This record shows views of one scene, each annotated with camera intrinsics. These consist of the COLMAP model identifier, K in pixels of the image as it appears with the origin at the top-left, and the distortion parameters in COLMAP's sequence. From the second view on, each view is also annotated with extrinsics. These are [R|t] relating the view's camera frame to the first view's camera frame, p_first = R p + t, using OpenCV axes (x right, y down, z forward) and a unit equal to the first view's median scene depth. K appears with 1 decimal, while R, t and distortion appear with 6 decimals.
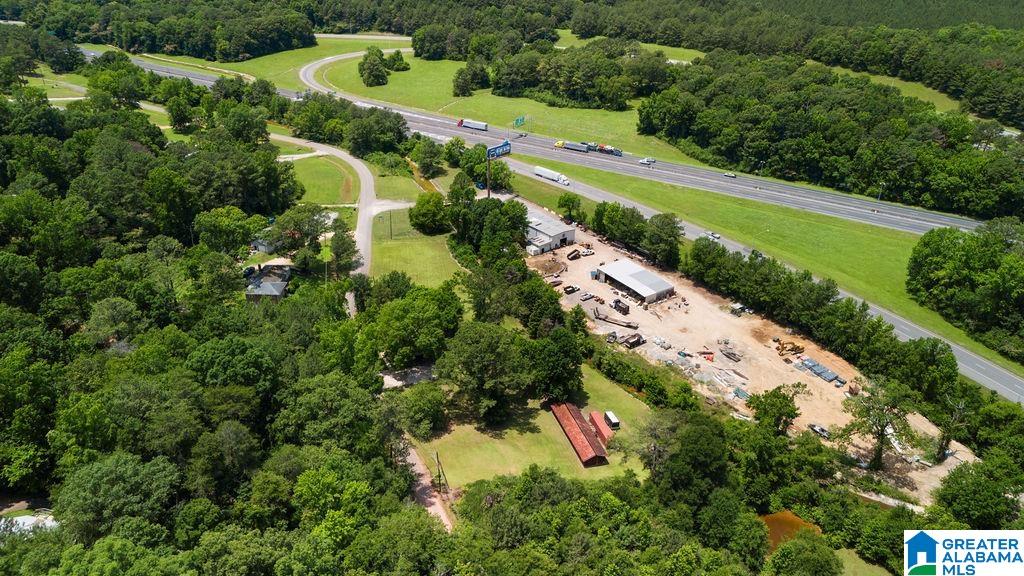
lens RADIAL K [[744.4, 0, 512.0], [0, 744.4, 288.0], [0, 0, 1]] dist [0.078304, -0.091366]
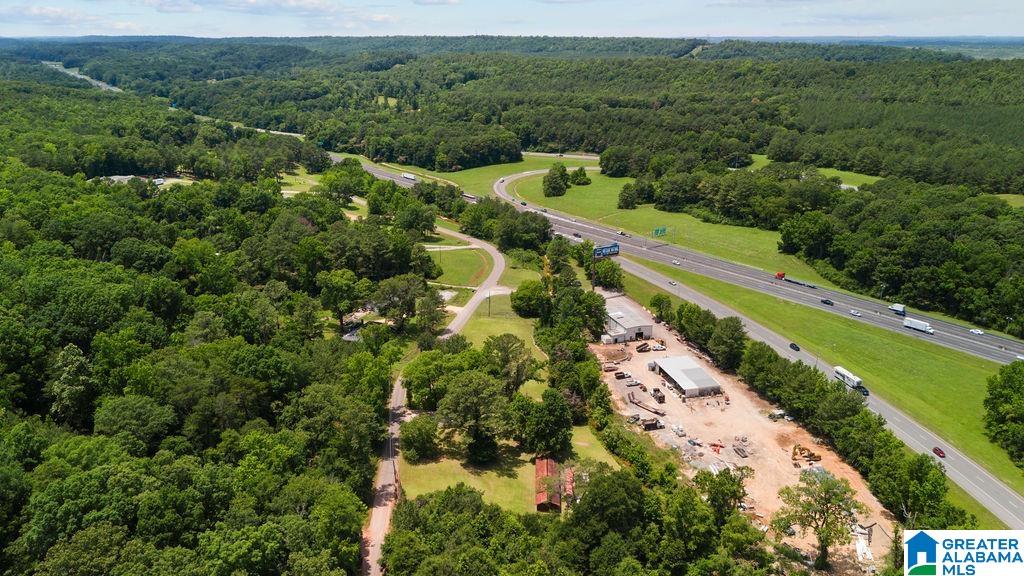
lens RADIAL K [[767.1, 0, 512.0], [0, 767.1, 288.0], [0, 0, 1]] dist [0.107755, -0.149774]
pose [[0.943193, 0.093051, -0.318948, 0.182445], [-0.143714, 0.979789, -0.139143, 0.037095], [0.299554, 0.177076, 0.937503, -0.066023]]
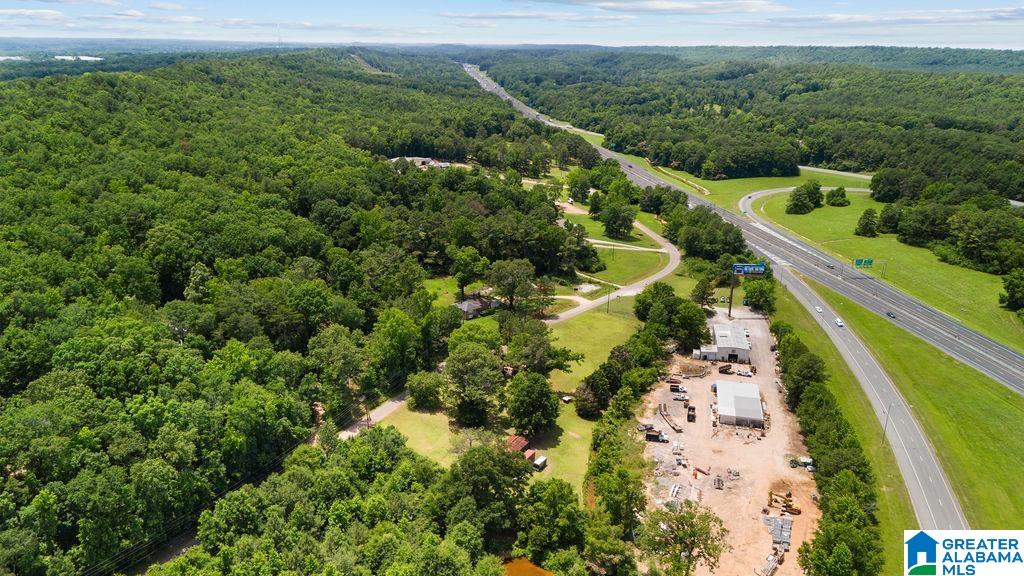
lens RADIAL K [[744.4, 0, 512.0], [0, 744.4, 288.0], [0, 0, 1]] dist [0.078304, -0.091366]
pose [[0.674355, 0.230823, -0.701403, 0.424535], [-0.346930, 0.937557, -0.025013, -0.016284], [0.651832, 0.260206, 0.712326, 0.041673]]
